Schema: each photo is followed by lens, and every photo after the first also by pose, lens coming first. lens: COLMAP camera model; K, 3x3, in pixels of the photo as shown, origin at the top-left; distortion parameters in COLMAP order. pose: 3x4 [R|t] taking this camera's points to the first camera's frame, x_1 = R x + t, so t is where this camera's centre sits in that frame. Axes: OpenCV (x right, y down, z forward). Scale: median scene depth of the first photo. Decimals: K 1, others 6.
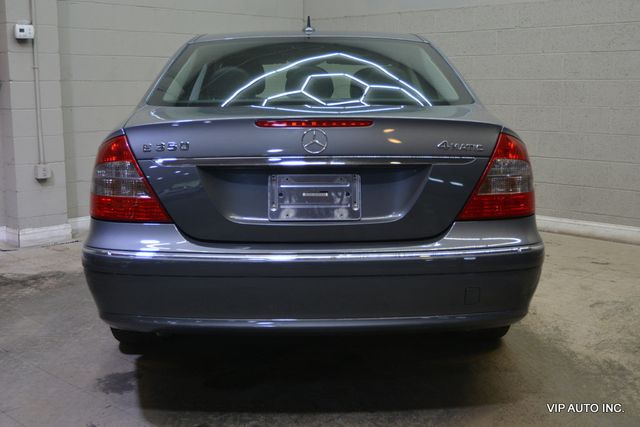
lens RADIAL K [[797.1, 0, 317.9], [0, 797.1, 213.2], [0, 0, 1]] dist [-0.025407, 0.000000]
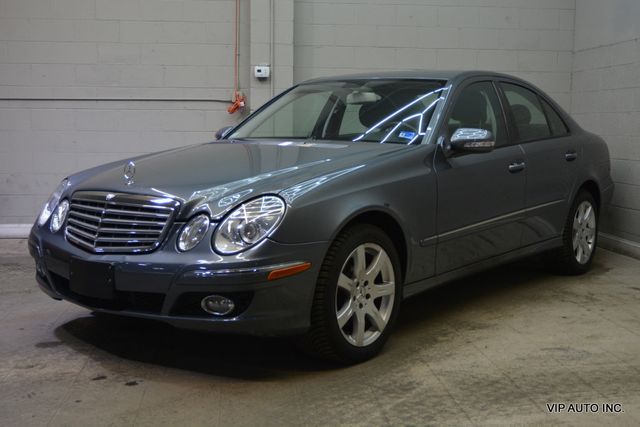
lens RADIAL K [[797.1, 0, 319.5], [0, 797.1, 214.5], [0, 0, 1]] dist [-0.025407, 0.000000]
pose [[0.762681, 0.079785, -0.641835, 0.569682], [-0.112686, 0.993576, -0.010393, 0.003016], [0.636883, 0.080253, 0.766772, 0.096256]]
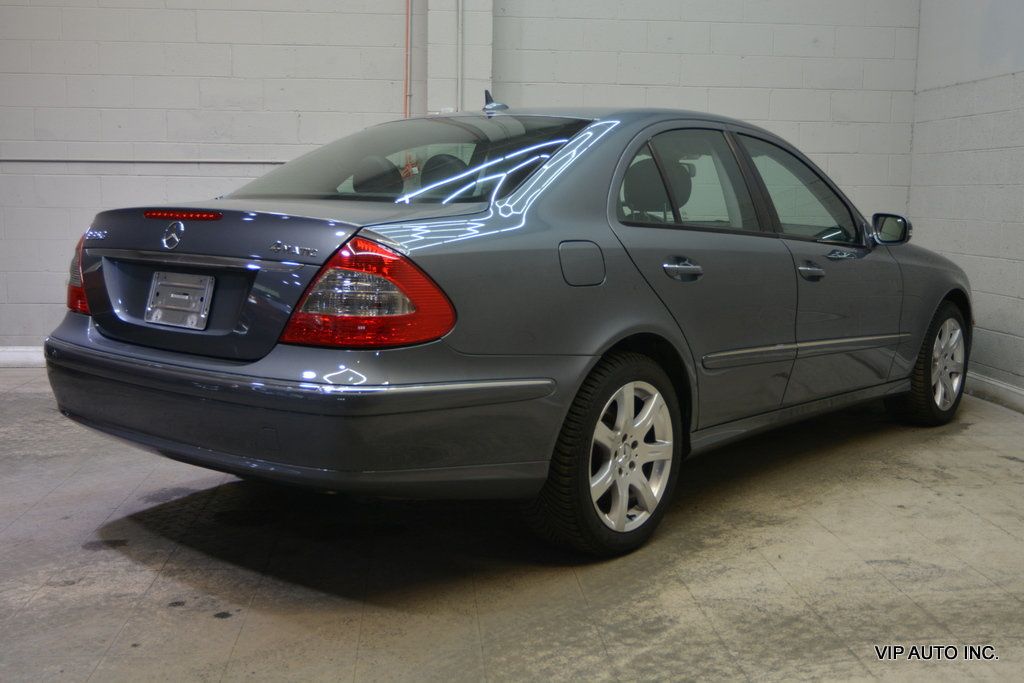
lens RADIAL K [[1130.3, 0, 514.3], [0, 1130.3, 338.0], [0, 0, 1]] dist [-0.016036, 0.000000]
pose [[0.746525, 0.096519, -0.658320, 0.534738], [-0.120274, 0.992699, 0.009155, -0.016763], [0.654397, 0.072345, 0.752683, 0.153466]]
